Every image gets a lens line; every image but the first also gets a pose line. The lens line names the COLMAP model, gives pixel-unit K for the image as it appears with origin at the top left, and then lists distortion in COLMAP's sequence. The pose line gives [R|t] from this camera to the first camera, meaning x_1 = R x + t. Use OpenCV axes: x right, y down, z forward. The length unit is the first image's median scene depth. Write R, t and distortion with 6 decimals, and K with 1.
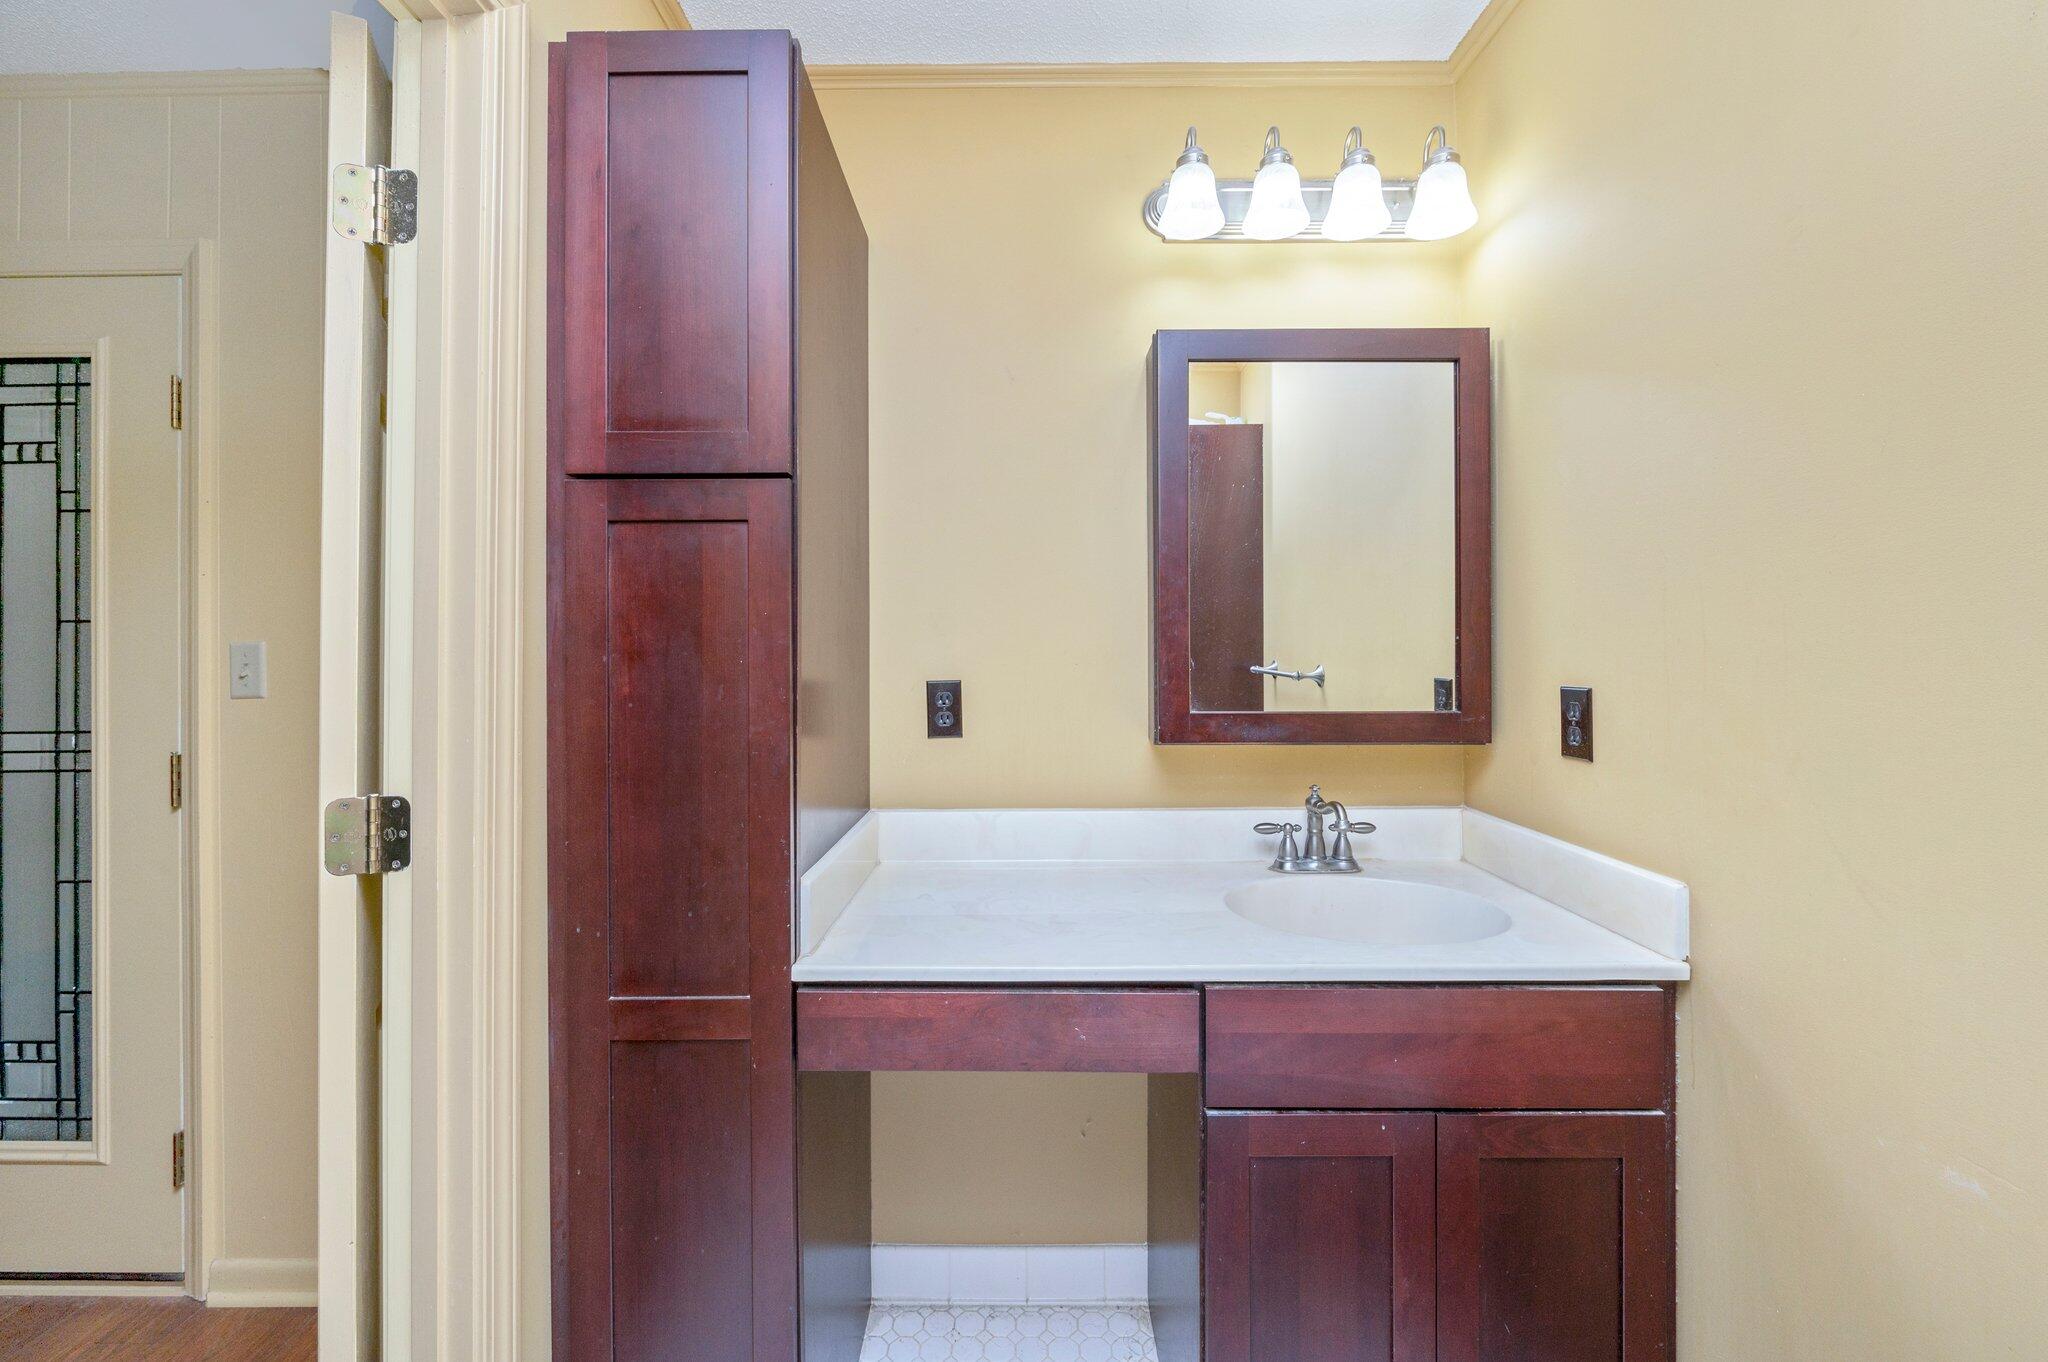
lens RADIAL K [[821.8, 0, 1022.7], [0, 821.8, 659.6], [0, 0, 1]] dist [-0.008918, -0.000336]
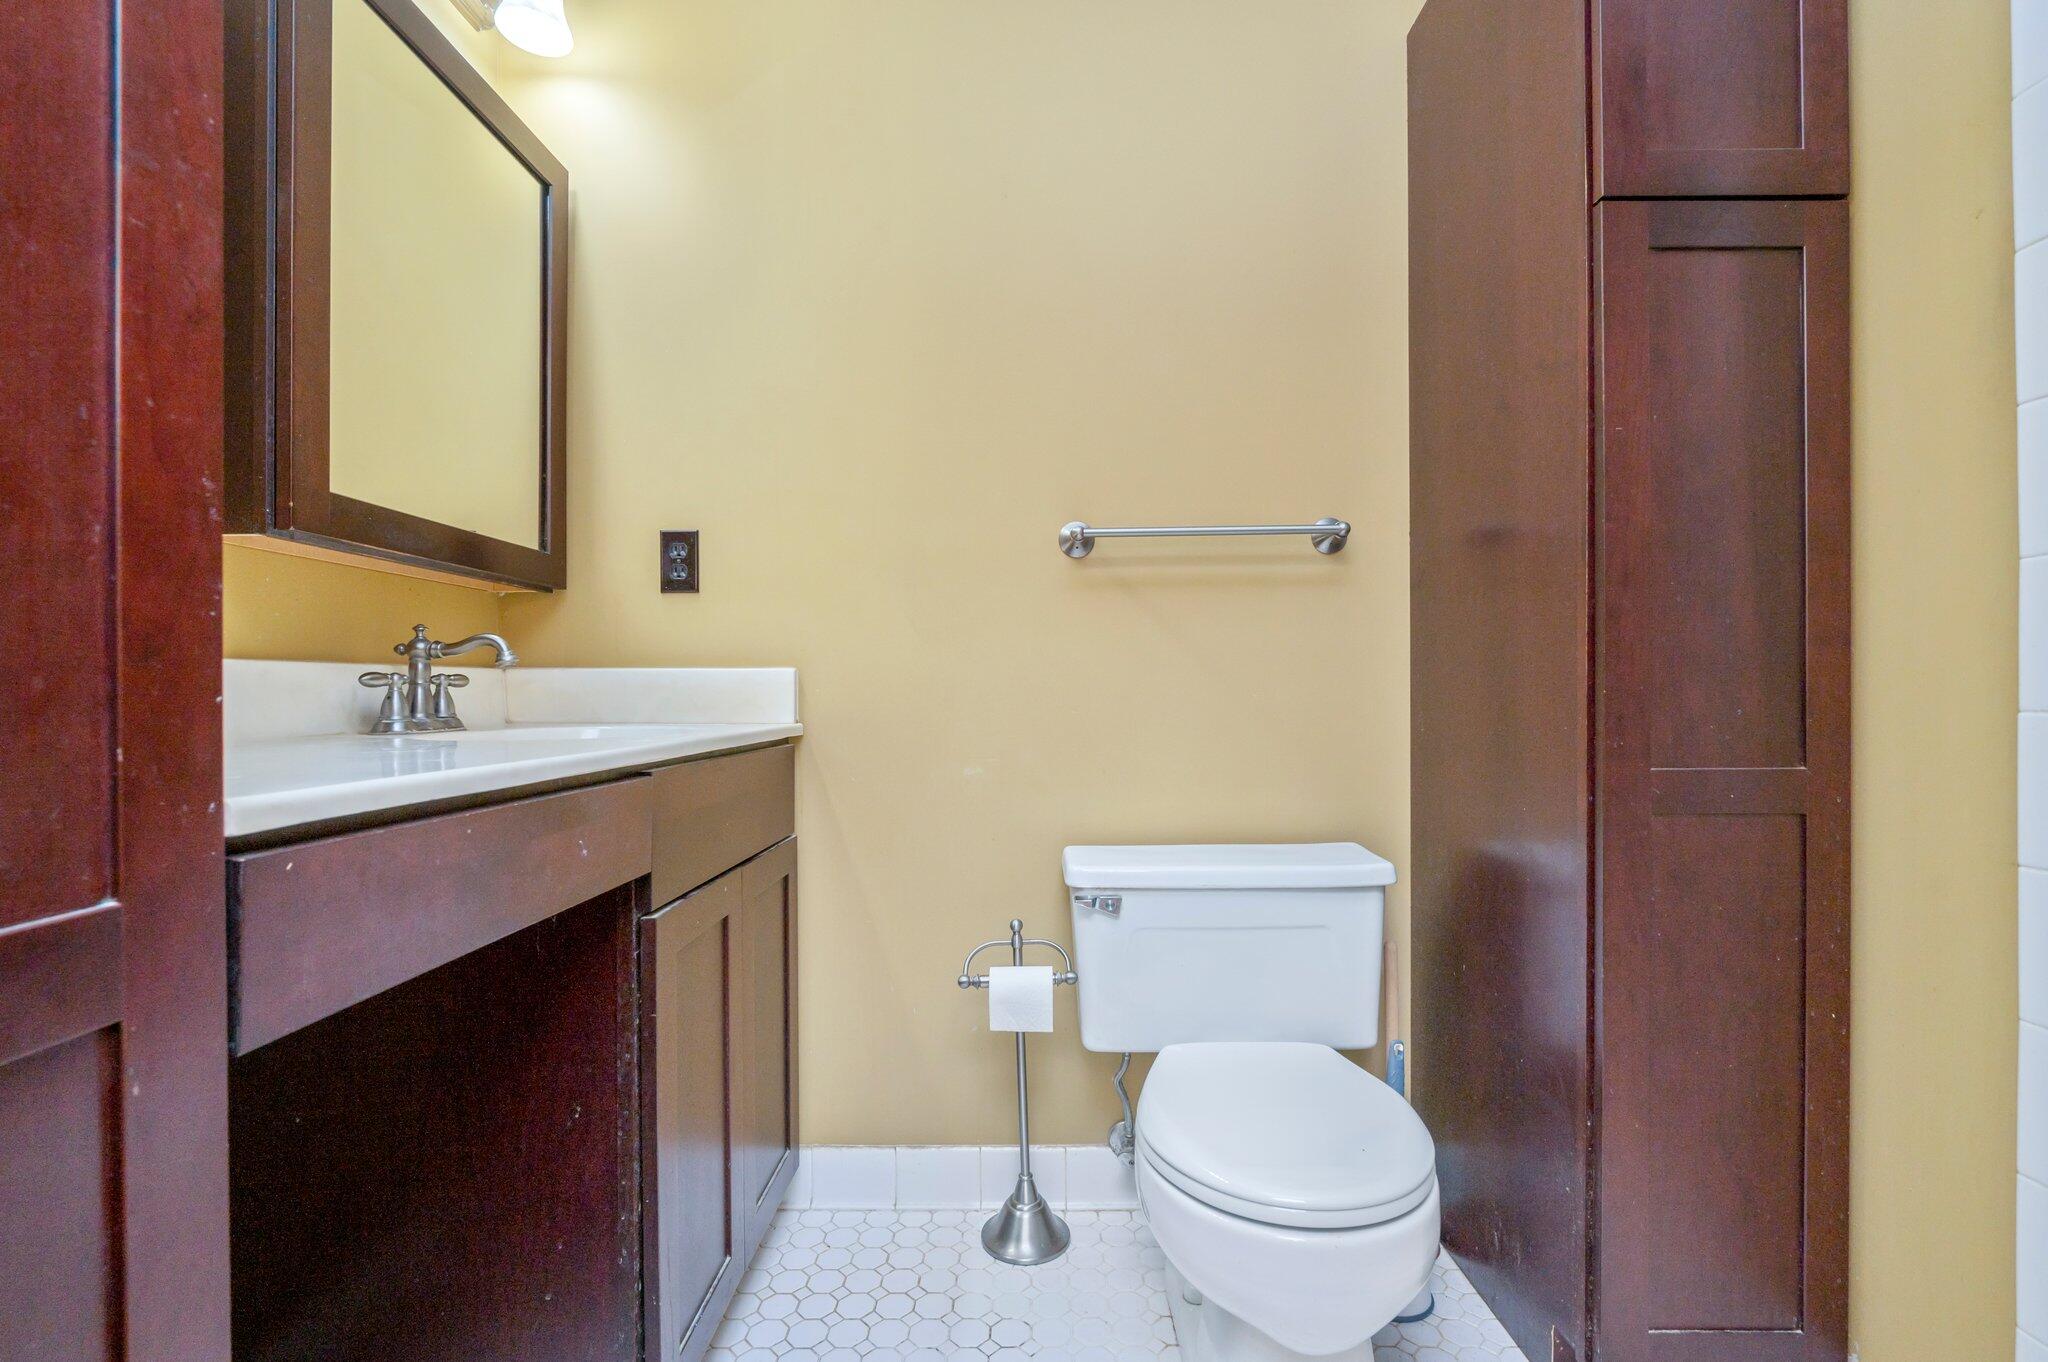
lens RADIAL K [[871.9, 0, 1024.0], [0, 871.9, 681.0], [0, 0, 1]] dist [0.001636, 0.000110]
pose [[0.025966, 0.002636, 0.999659, -0.552671], [0.001941, 0.999995, -0.002687, 0.253134], [-0.999661, 0.002010, 0.025960, 0.479481]]
